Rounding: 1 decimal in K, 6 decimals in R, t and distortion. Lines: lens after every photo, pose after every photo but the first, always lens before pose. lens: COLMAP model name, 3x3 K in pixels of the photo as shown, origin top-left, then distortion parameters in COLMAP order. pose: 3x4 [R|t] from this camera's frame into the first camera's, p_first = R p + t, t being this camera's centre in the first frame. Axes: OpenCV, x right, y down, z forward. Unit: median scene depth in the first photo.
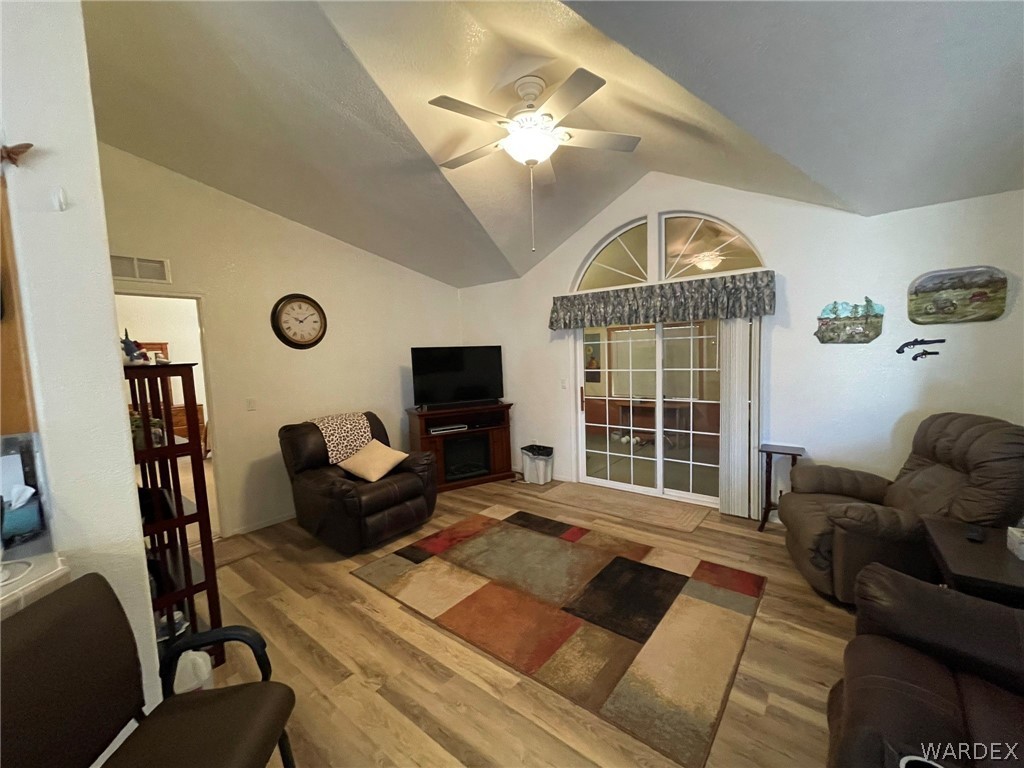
lens RADIAL K [[413.0, 0, 511.0], [0, 413.0, 387.5], [0, 0, 1]] dist [-0.007598, 0.002215]
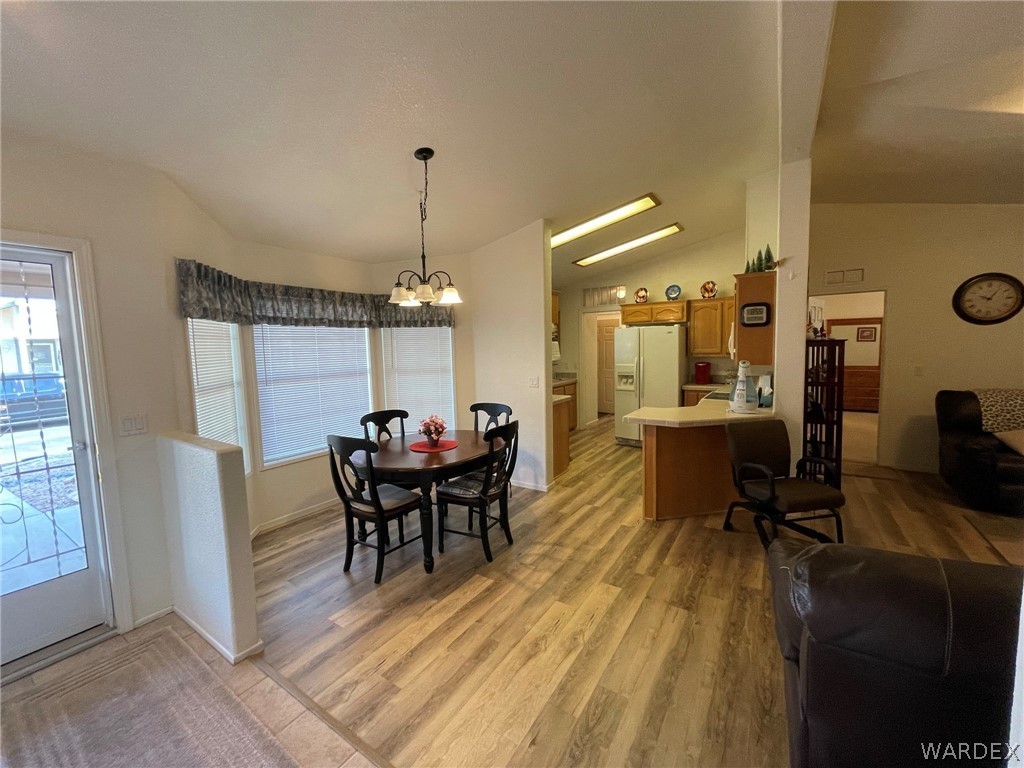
lens RADIAL K [[413.0, 0, 513.0], [0, 413.0, 380.4], [0, 0, 1]] dist [-0.007598, 0.002215]
pose [[0.094349, 0.119519, -0.988339, 0.458309], [-0.060196, 0.991636, 0.114171, 0.001657], [0.993718, 0.048722, 0.100754, -0.325371]]
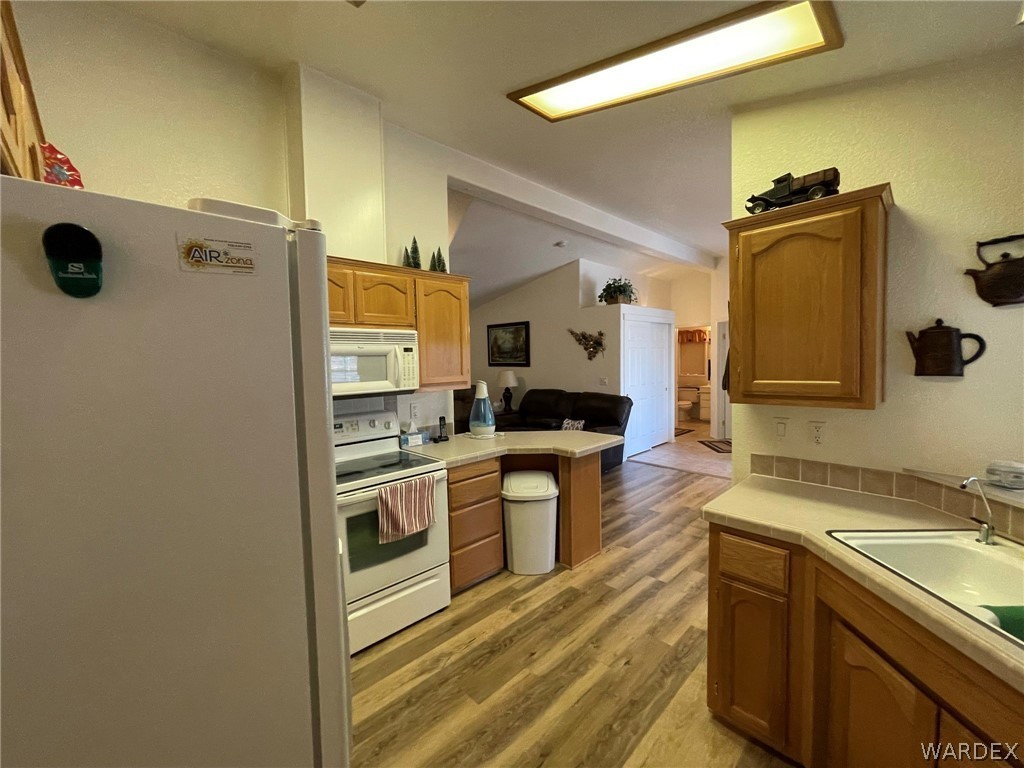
lens RADIAL K [[413.0, 0, 515.8], [0, 413.0, 379.9], [0, 0, 1]] dist [-0.007598, 0.002215]
pose [[0.118710, -0.022586, 0.992672, -1.213022], [0.098752, 0.995053, 0.010831, 0.029772], [-0.988006, 0.096743, 0.120353, 0.106138]]
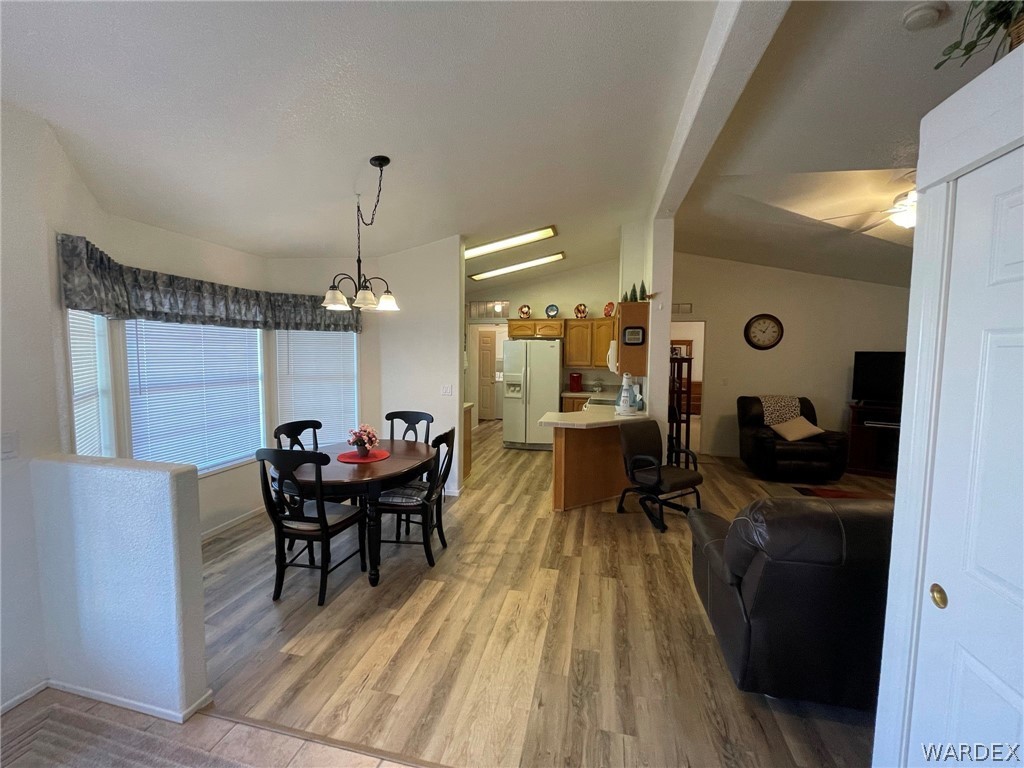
lens RADIAL K [[413.0, 0, 512.8], [0, 413.0, 381.1], [0, 0, 1]] dist [-0.007598, 0.002215]
pose [[0.441774, 0.104605, -0.891007, 0.464960], [-0.099362, 0.992774, 0.067287, 0.009195], [0.891607, 0.058807, 0.448975, -0.508136]]
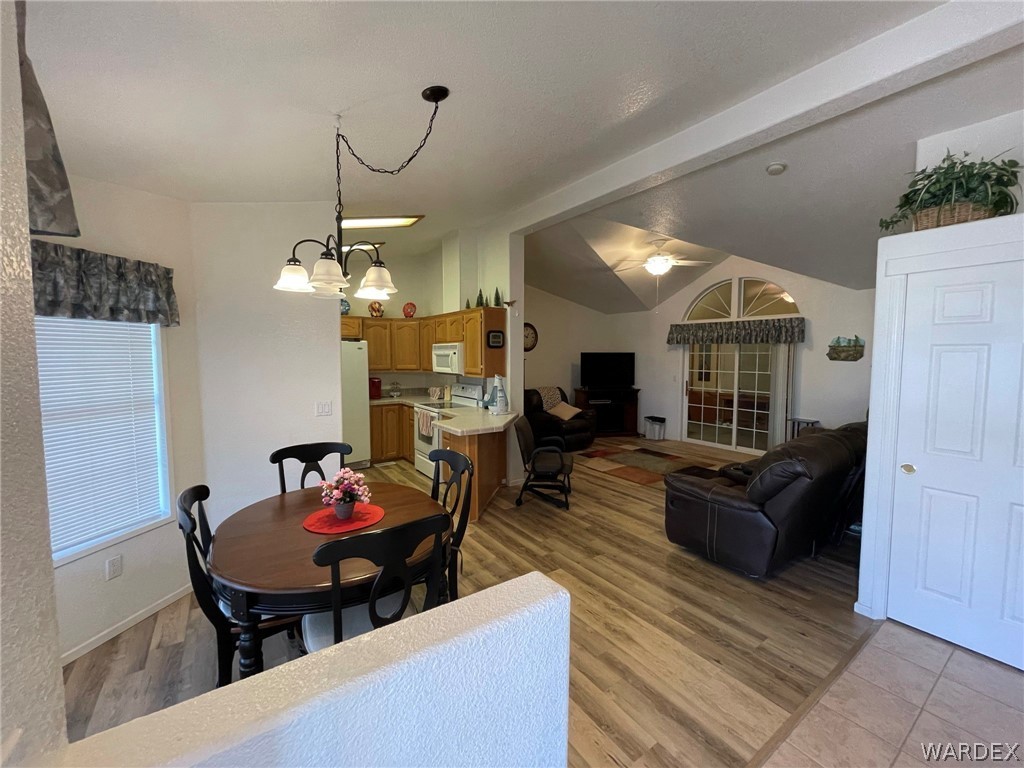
lens RADIAL K [[413.0, 0, 512.2], [0, 413.0, 380.9], [0, 0, 1]] dist [-0.007598, 0.002215]
pose [[0.957959, 0.055062, -0.281572, -0.029685], [-0.058399, 0.998287, -0.003469, 0.052682], [0.280898, 0.019767, 0.959534, -0.852069]]
